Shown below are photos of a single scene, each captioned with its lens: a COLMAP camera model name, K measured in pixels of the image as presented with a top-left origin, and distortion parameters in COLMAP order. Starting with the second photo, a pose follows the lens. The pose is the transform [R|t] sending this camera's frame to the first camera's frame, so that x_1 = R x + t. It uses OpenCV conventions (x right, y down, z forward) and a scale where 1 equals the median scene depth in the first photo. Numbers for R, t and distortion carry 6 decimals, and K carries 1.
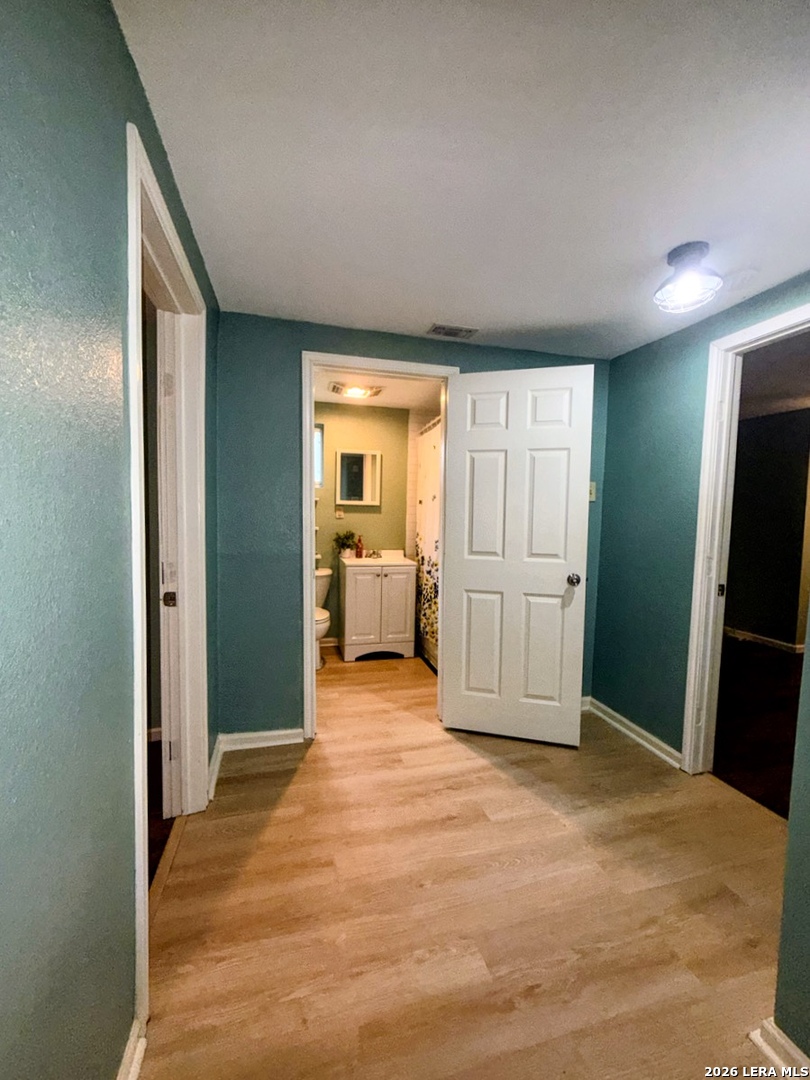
lens RADIAL K [[430.4, 0, 402.6], [0, 430.4, 538.6], [0, 0, 1]] dist [-0.001184, -0.000645]
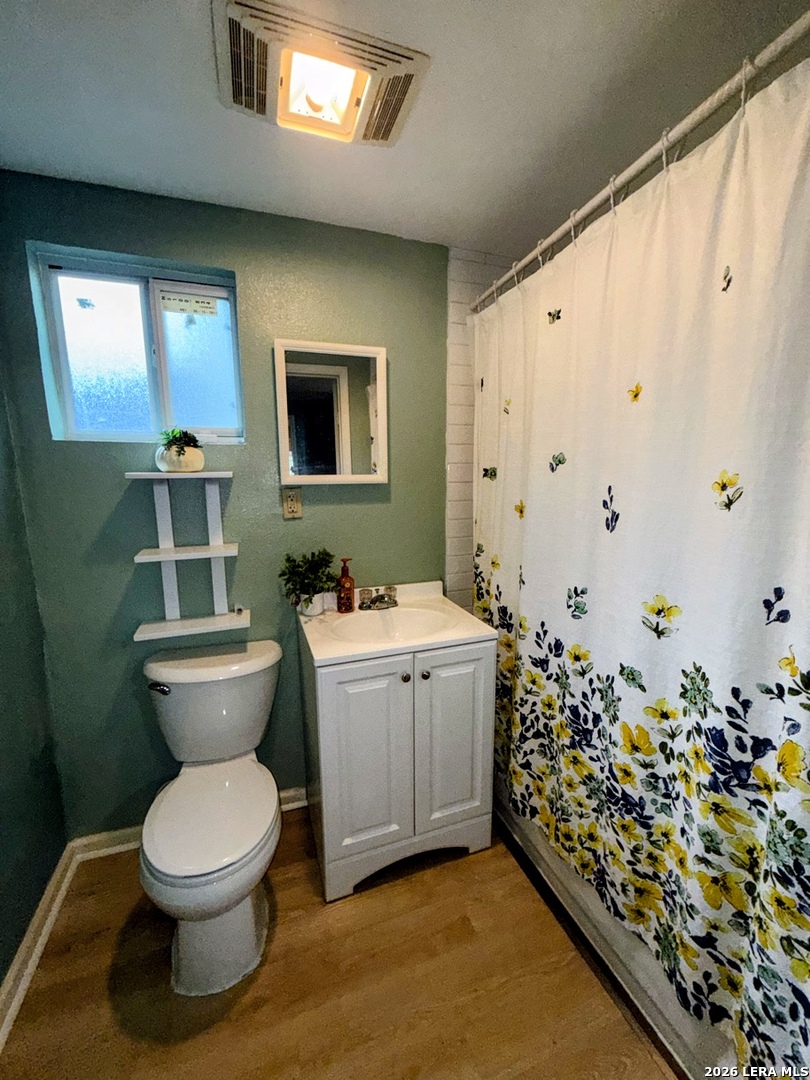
lens RADIAL K [[430.4, 0, 402.6], [0, 430.4, 538.6], [0, 0, 1]] dist [-0.001184, -0.000645]
pose [[0.996904, -0.047110, 0.062948, -0.069867], [0.042317, 0.996254, 0.075415, -0.057018], [-0.066265, -0.072517, 0.995163, 0.594637]]
